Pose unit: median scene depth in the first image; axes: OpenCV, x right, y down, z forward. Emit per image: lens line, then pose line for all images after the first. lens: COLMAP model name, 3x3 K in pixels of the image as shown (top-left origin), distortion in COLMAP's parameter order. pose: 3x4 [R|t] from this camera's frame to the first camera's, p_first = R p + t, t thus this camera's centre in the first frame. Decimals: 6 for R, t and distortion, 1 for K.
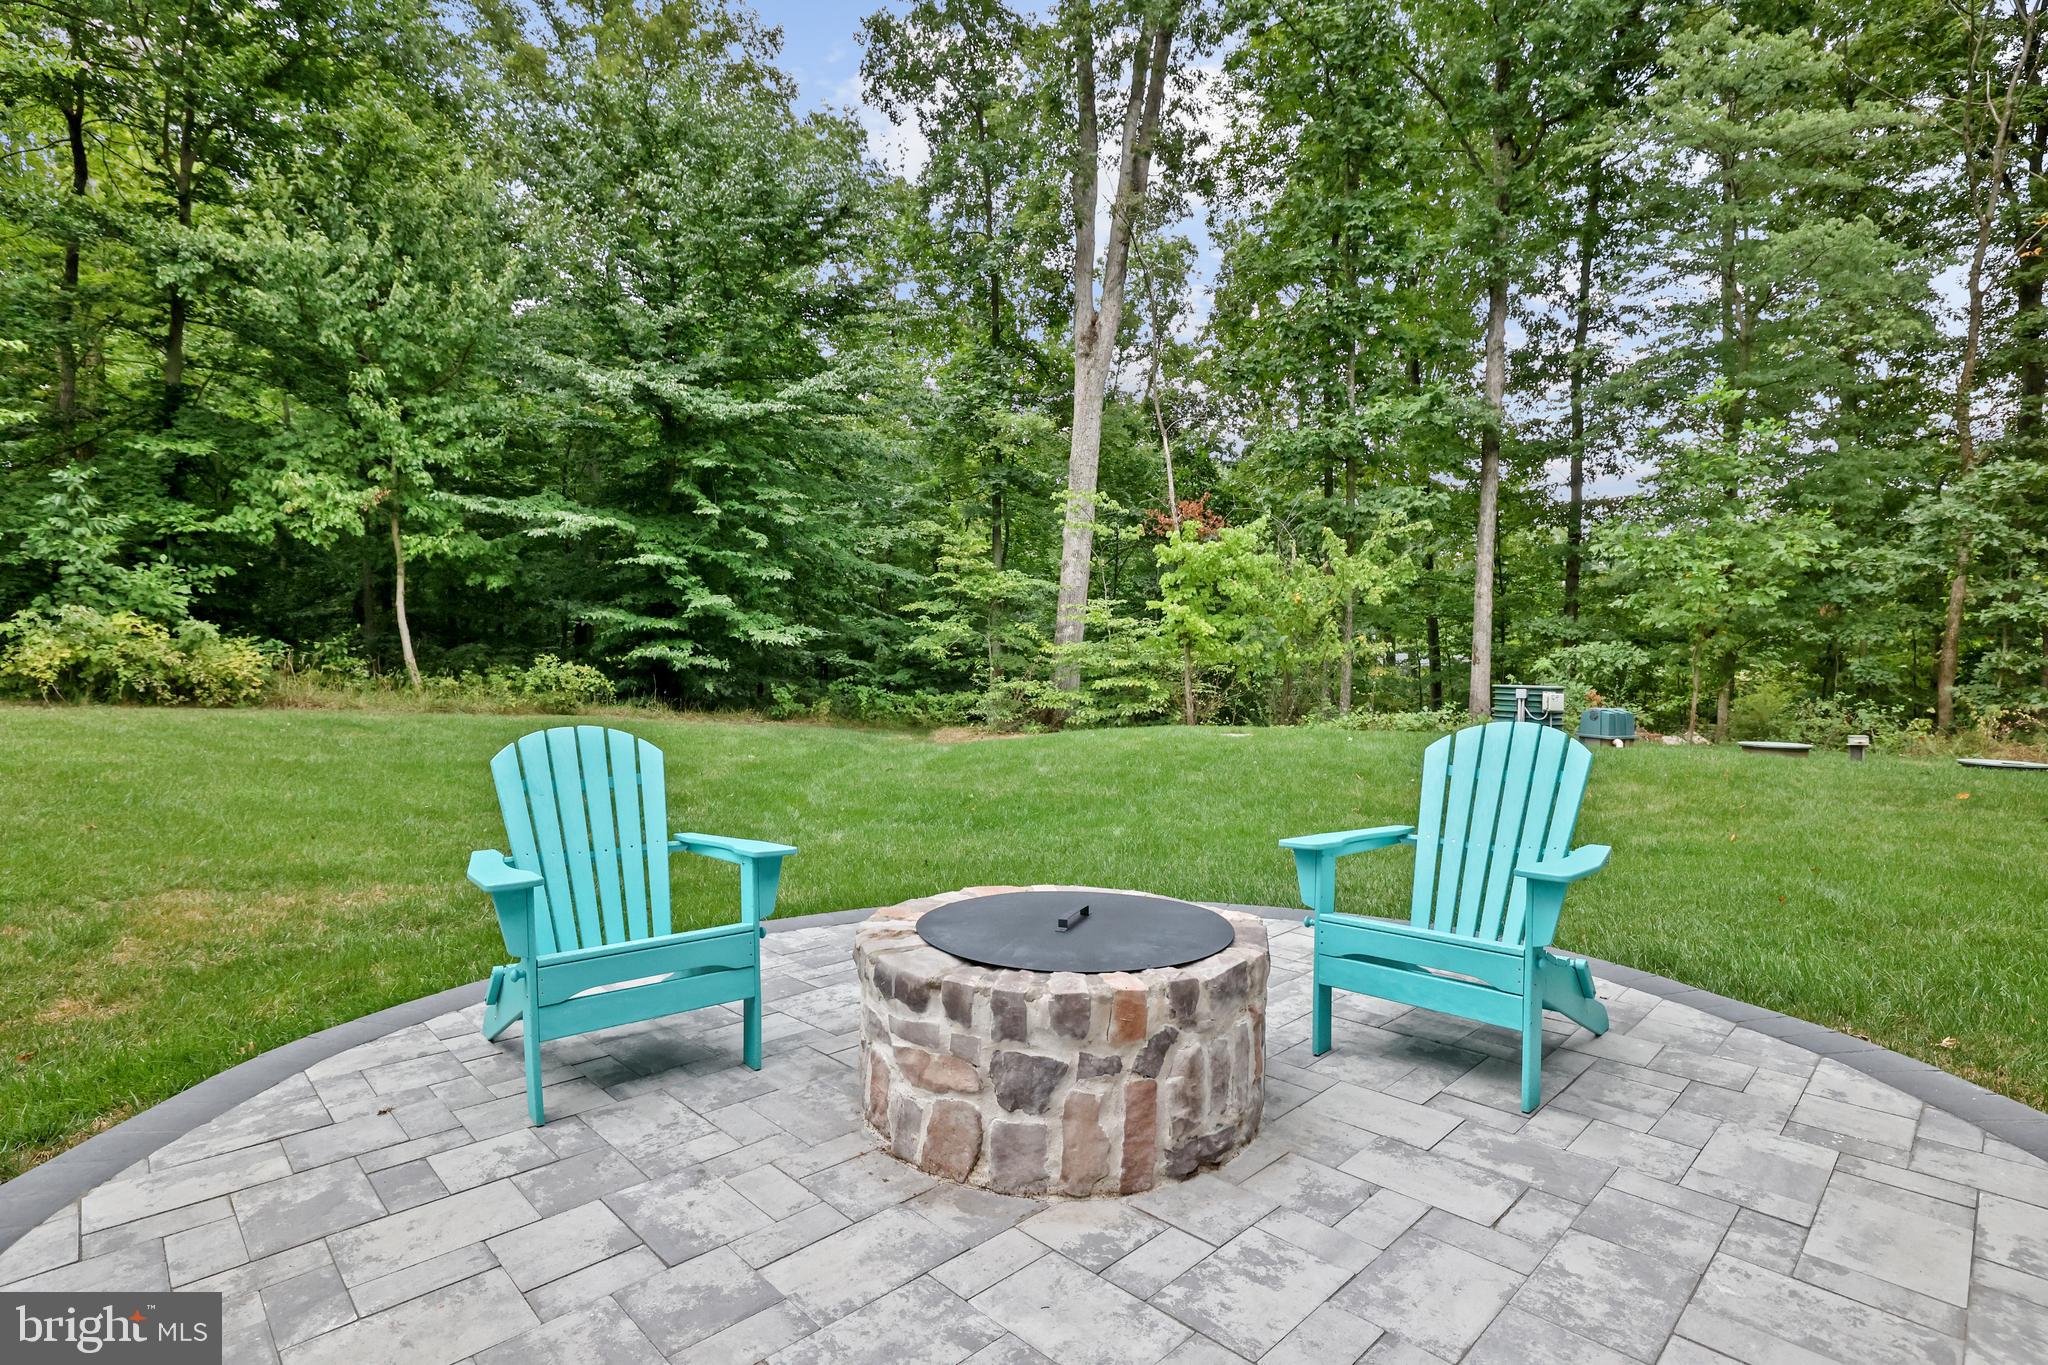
lens RADIAL K [[1009.2, 0, 1025.6], [0, 1009.2, 656.1], [0, 0, 1]] dist [-0.017609, 0.000647]
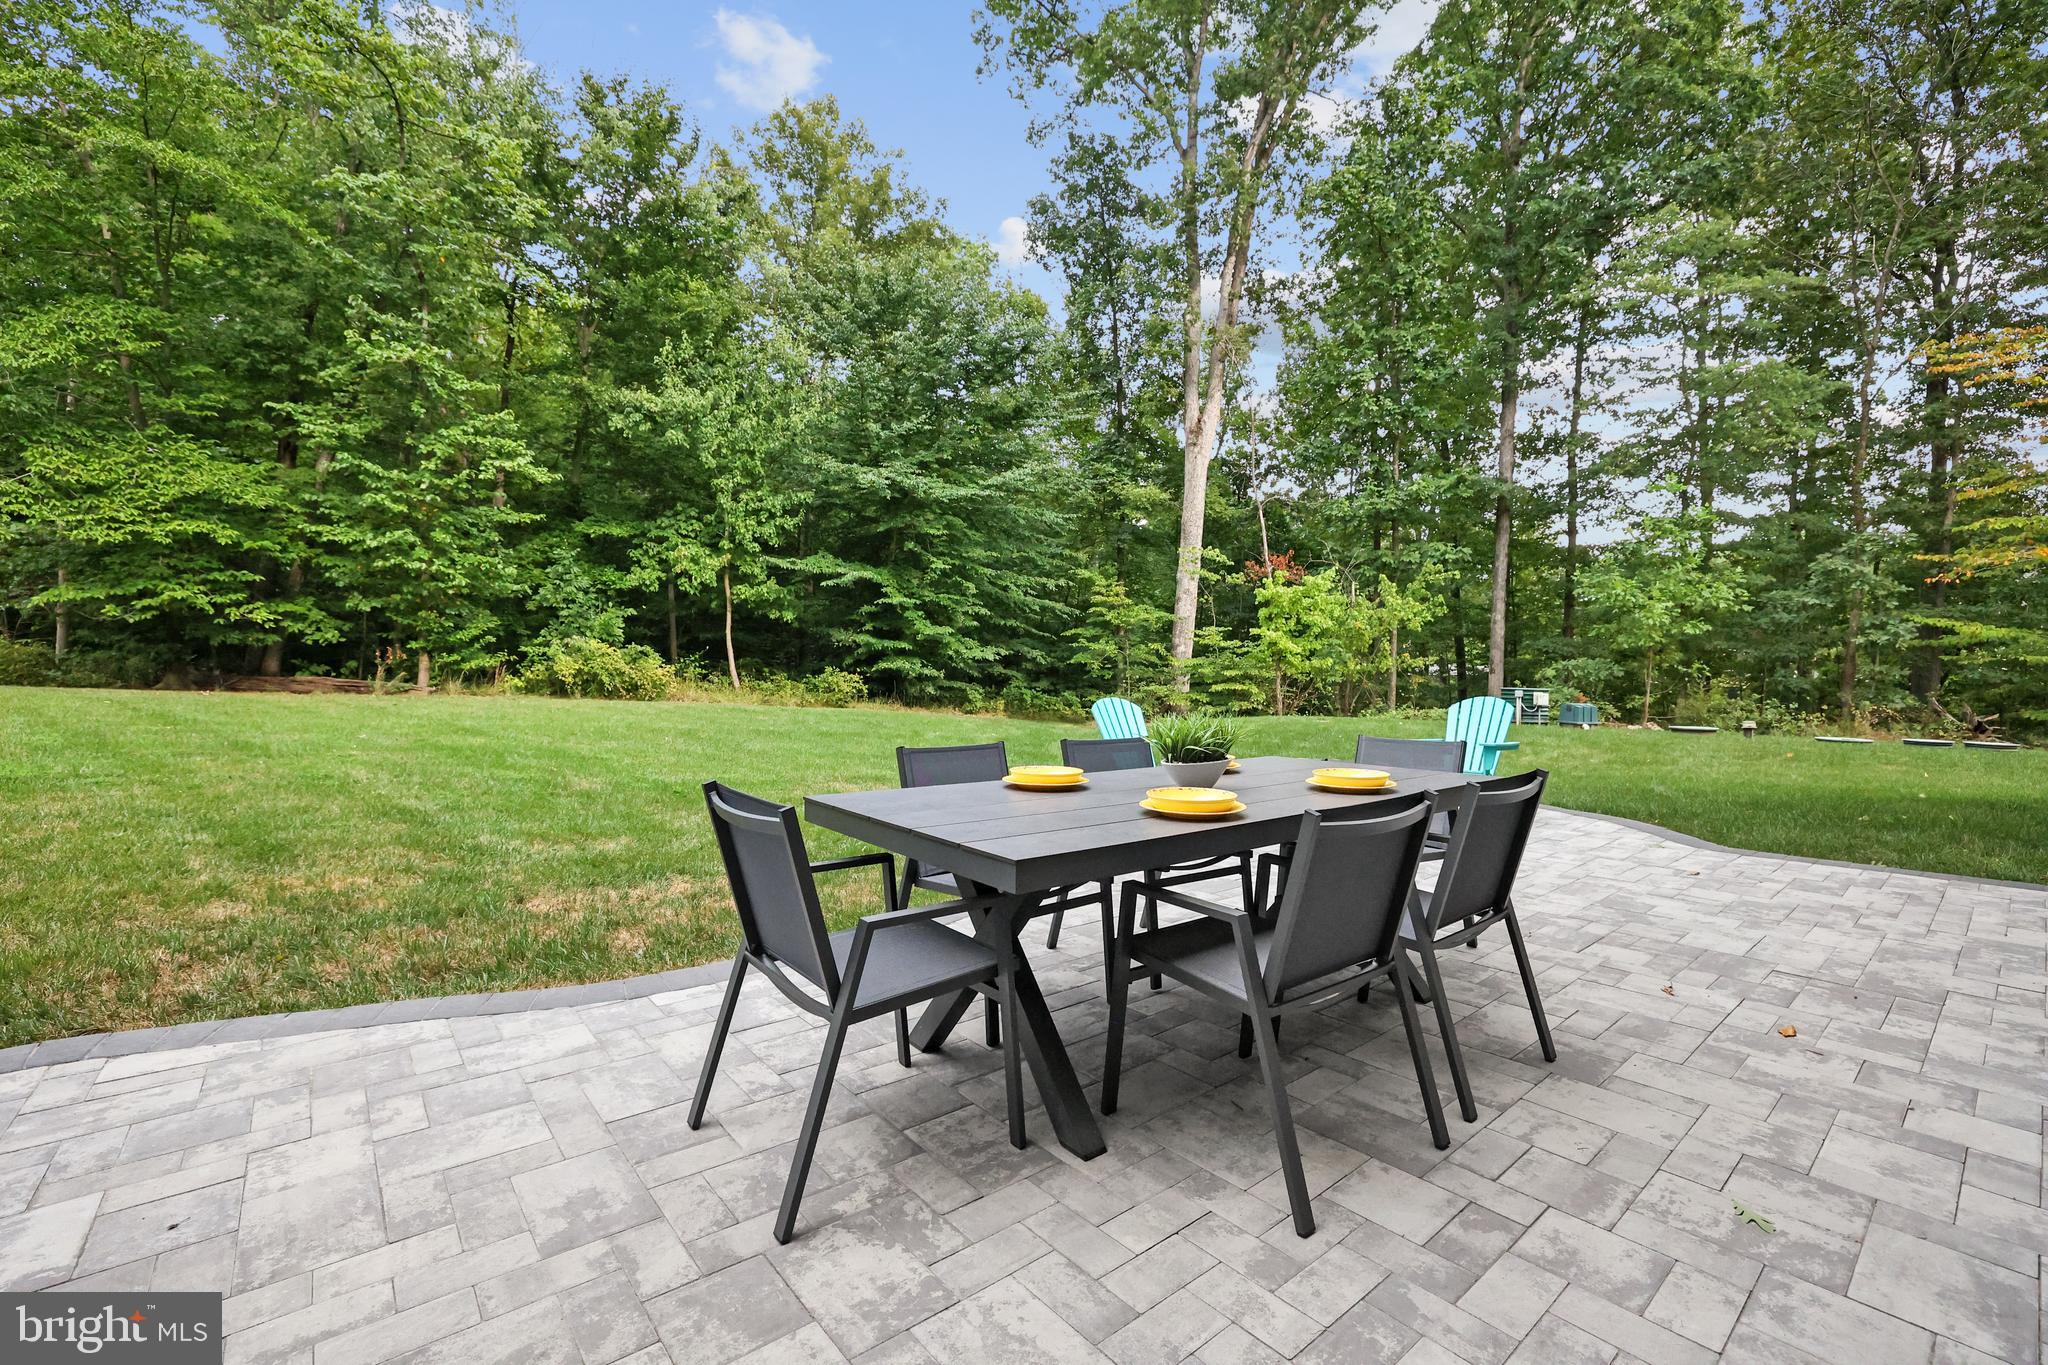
lens RADIAL K [[892.9, 0, 1018.0], [0, 892.9, 671.4], [0, 0, 1]] dist [-0.057566, 0.030606]
pose [[0.996819, 0.000663, -0.079699, -0.091703], [-0.000276, 0.999988, 0.004862, -0.000716], [0.079702, -0.004824, 0.996807, -0.230605]]
